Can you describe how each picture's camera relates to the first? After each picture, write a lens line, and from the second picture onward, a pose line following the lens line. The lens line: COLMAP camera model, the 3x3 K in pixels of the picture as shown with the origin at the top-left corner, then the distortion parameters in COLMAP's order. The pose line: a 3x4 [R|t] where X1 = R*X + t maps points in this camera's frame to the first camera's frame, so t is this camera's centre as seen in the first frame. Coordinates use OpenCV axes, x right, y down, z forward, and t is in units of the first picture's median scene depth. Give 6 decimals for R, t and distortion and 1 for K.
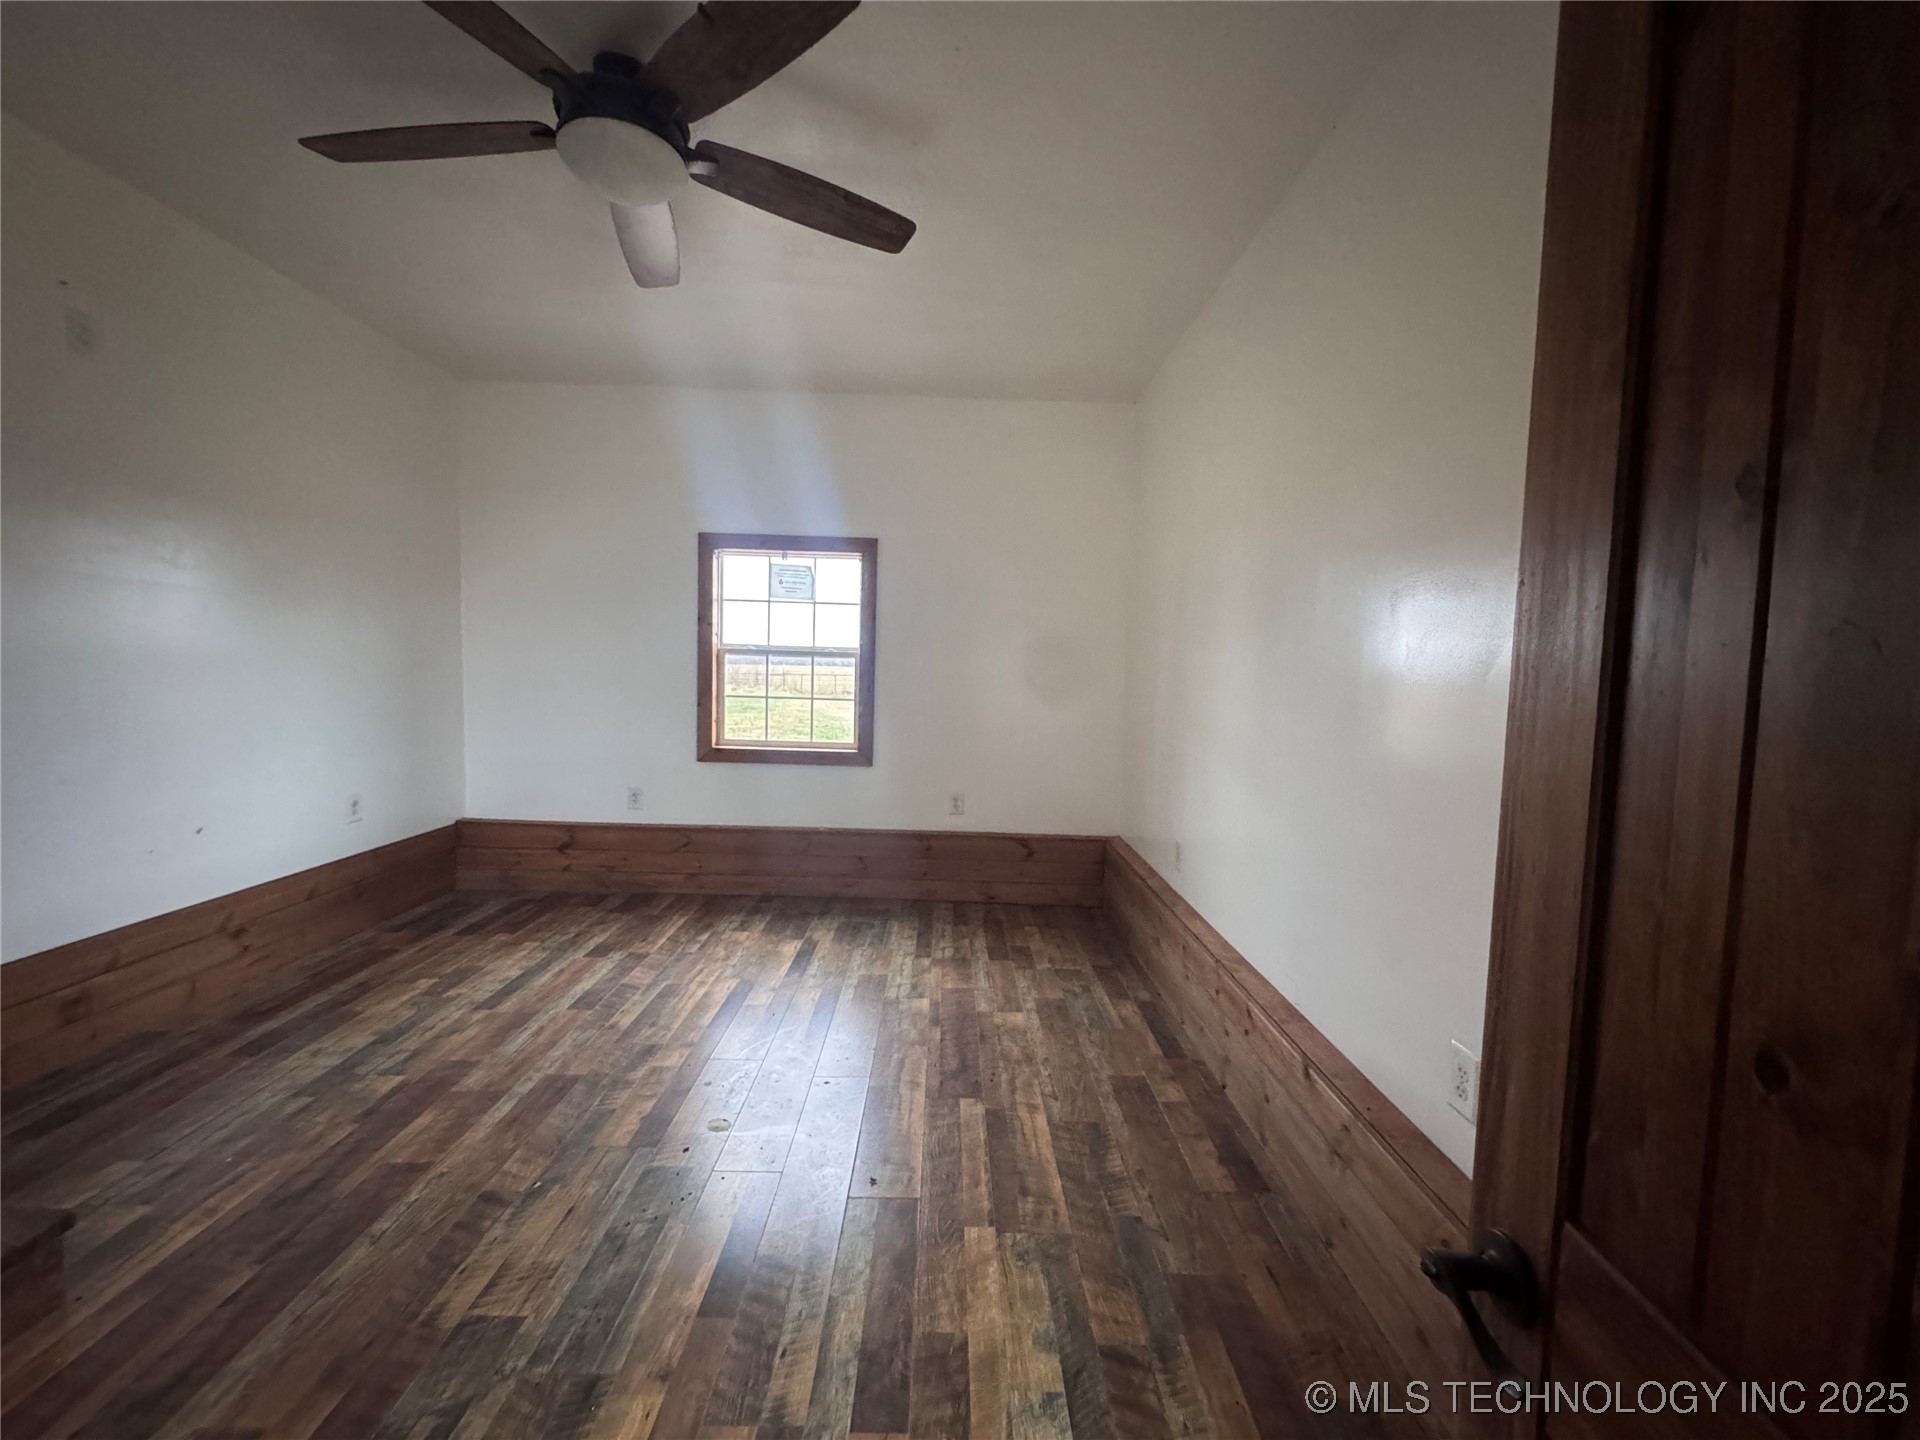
lens RADIAL K [[765.2, 0, 958.1], [0, 765.2, 718.3], [0, 0, 1]] dist [-0.003955, -0.000115]
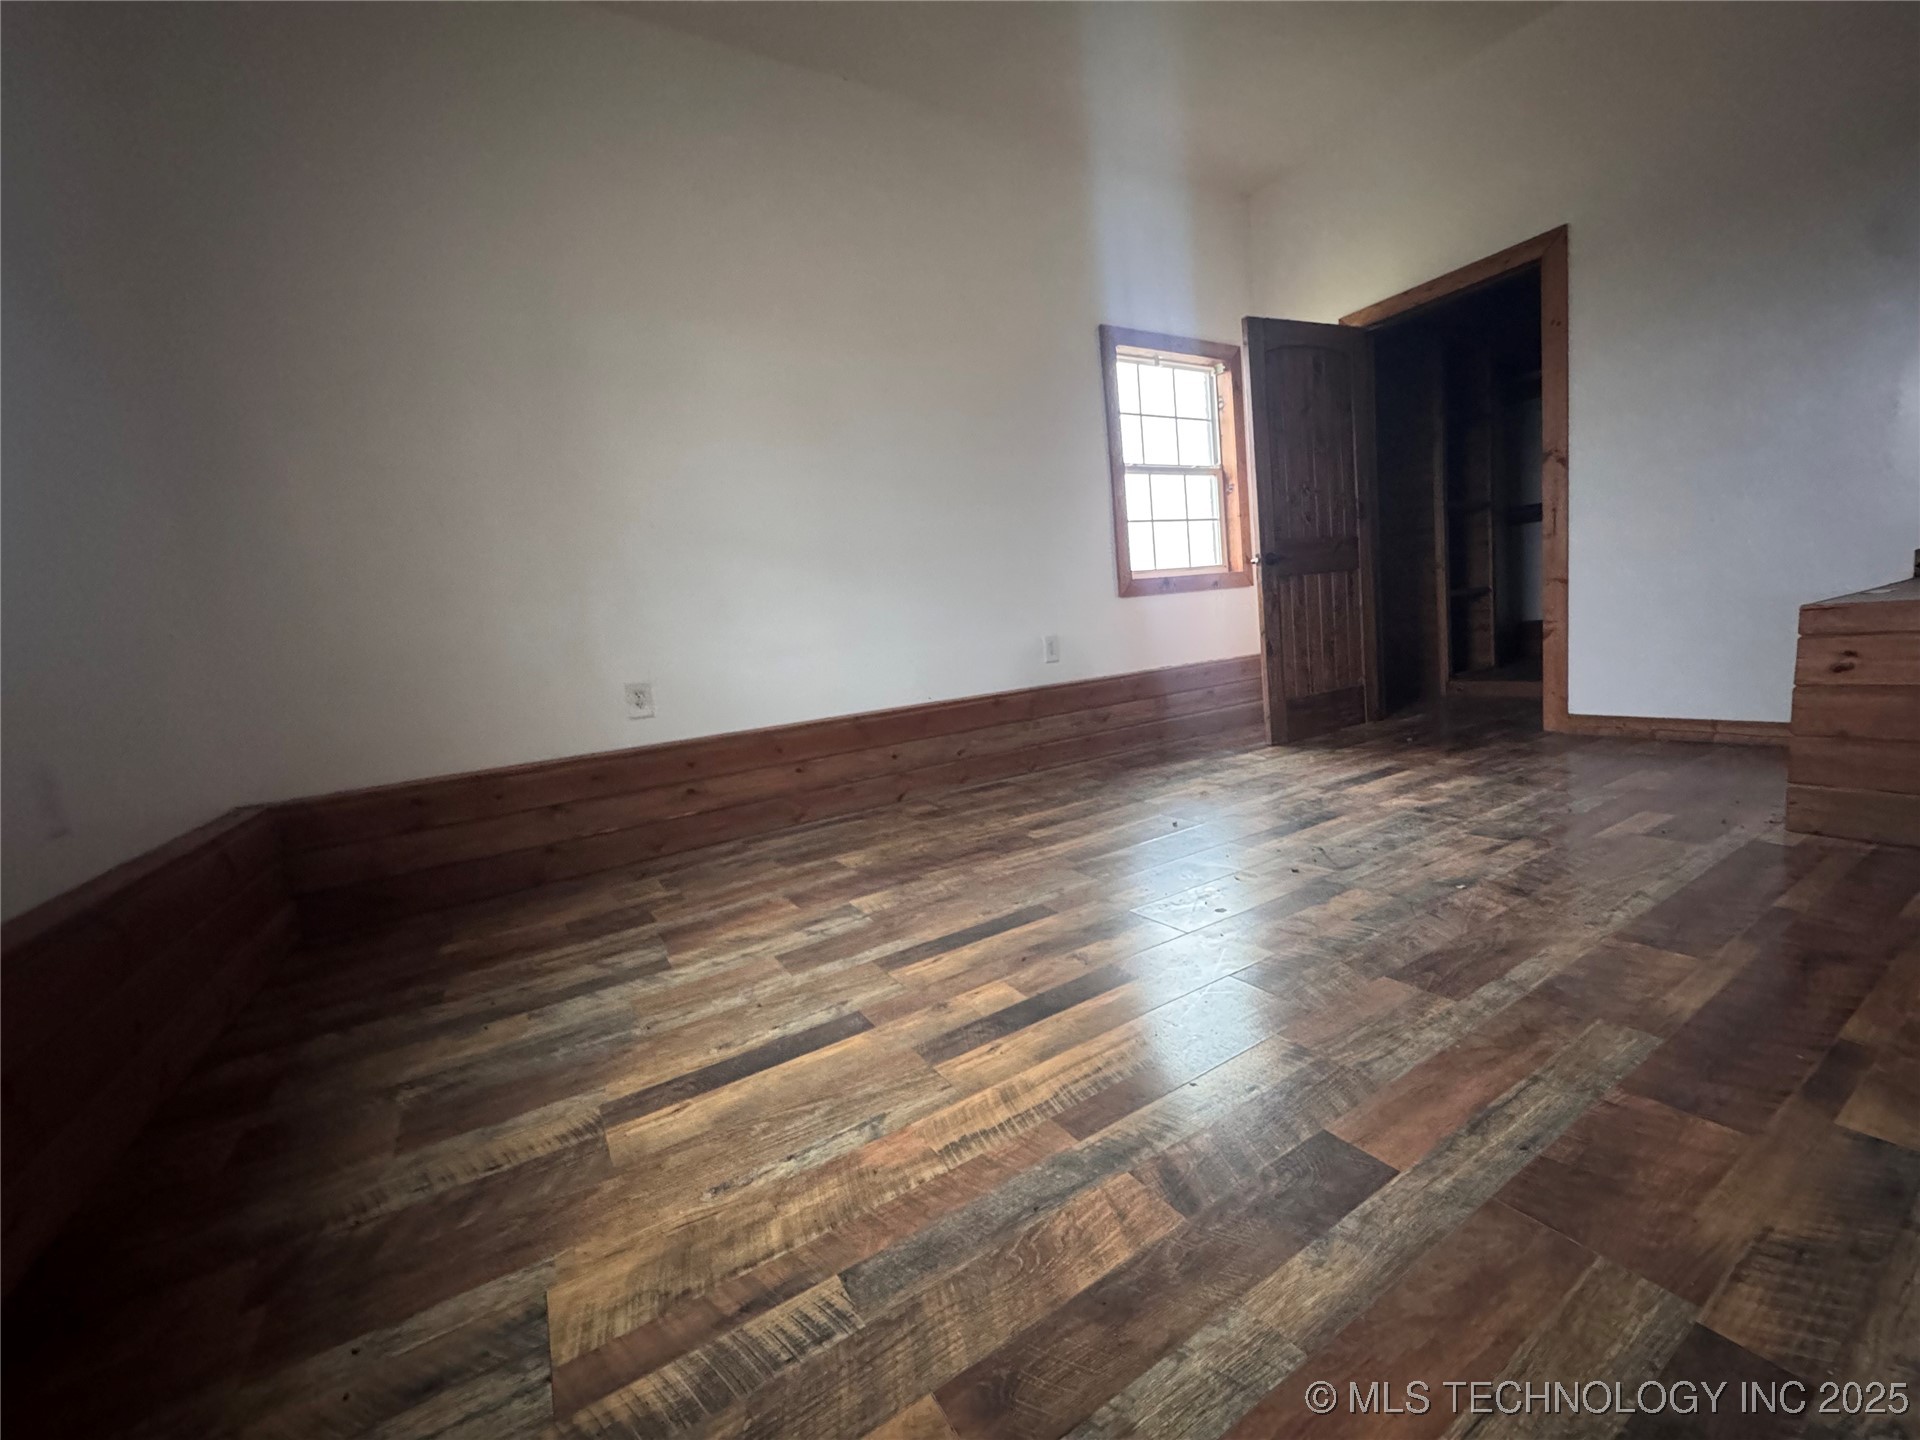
lens RADIAL K [[765.2, 0, 960.5], [0, 765.2, 719.1], [0, 0, 1]] dist [-0.003955, -0.000115]
pose [[-0.500404, -0.087497, 0.861360, -0.666193], [0.137280, 0.974276, 0.178720, 0.112503], [-0.854839, 0.207679, -0.475520, 1.243047]]
